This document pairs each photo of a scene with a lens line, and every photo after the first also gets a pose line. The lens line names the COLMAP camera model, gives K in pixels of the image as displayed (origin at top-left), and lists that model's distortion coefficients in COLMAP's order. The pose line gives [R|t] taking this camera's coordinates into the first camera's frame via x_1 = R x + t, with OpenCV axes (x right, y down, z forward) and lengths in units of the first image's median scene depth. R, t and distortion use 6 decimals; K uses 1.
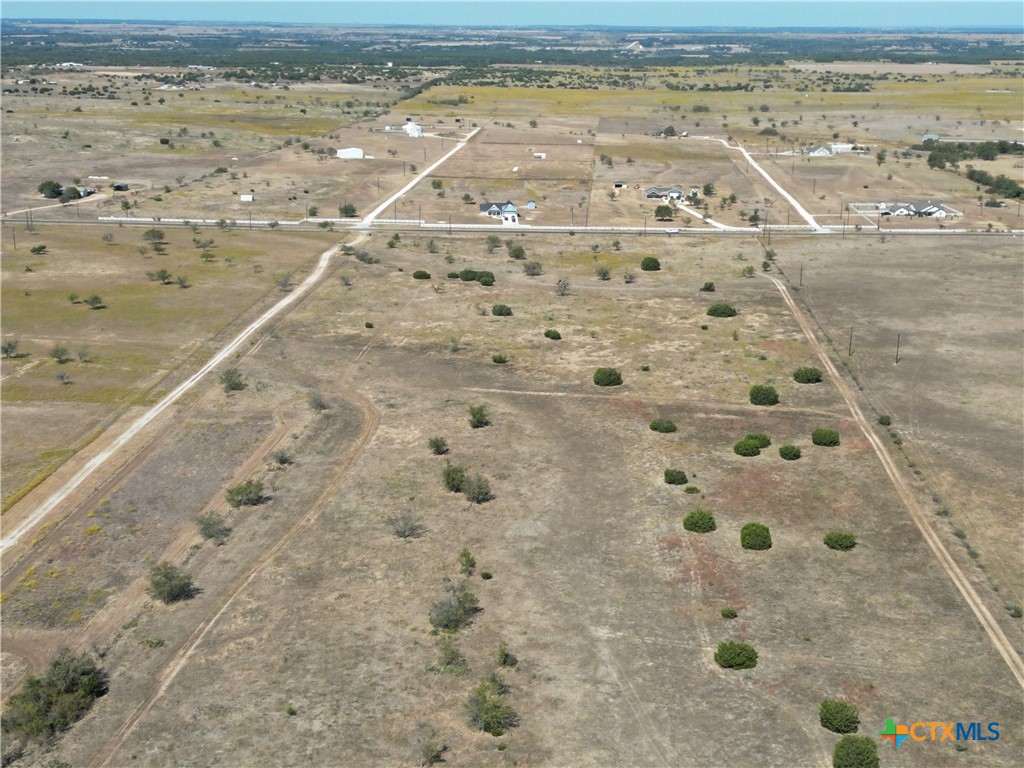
lens RADIAL K [[721.3, 0, 513.0], [0, 721.3, 382.1], [0, 0, 1]] dist [0.024181, -0.009982]
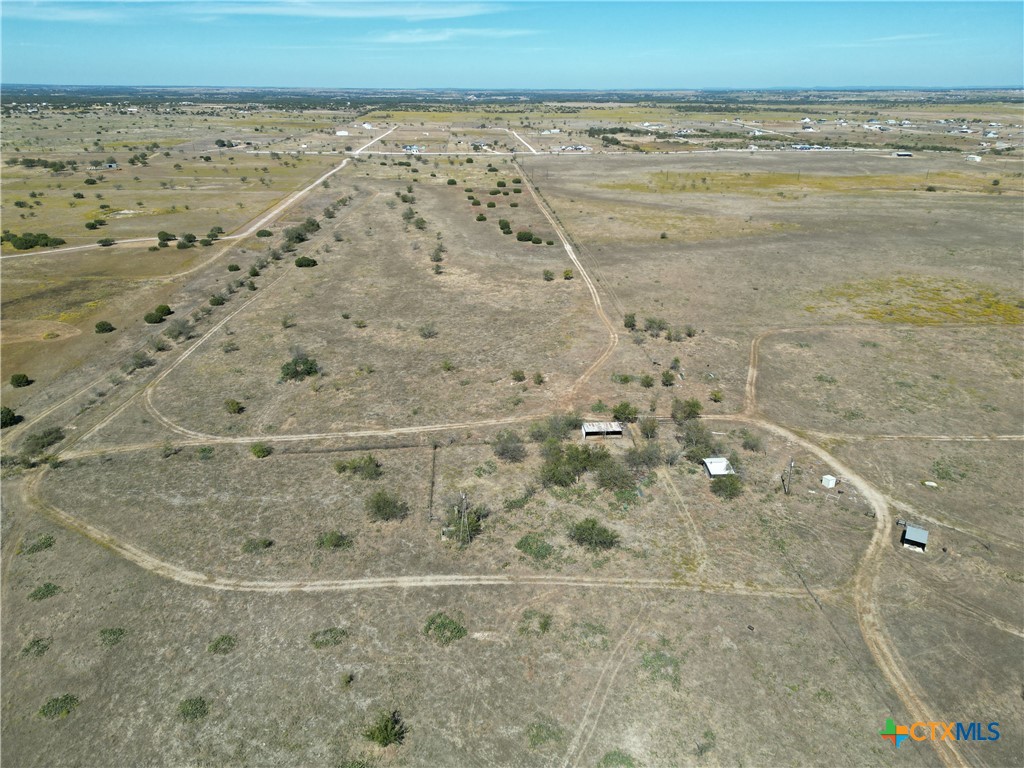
lens RADIAL K [[721.3, 0, 510.1], [0, 721.3, 385.6], [0, 0, 1]] dist [0.024181, -0.009982]
pose [[0.989559, -0.056866, 0.132435, -0.047316], [0.070606, 0.992329, -0.101476, 0.722418], [-0.125648, 0.109767, 0.985984, -1.197478]]
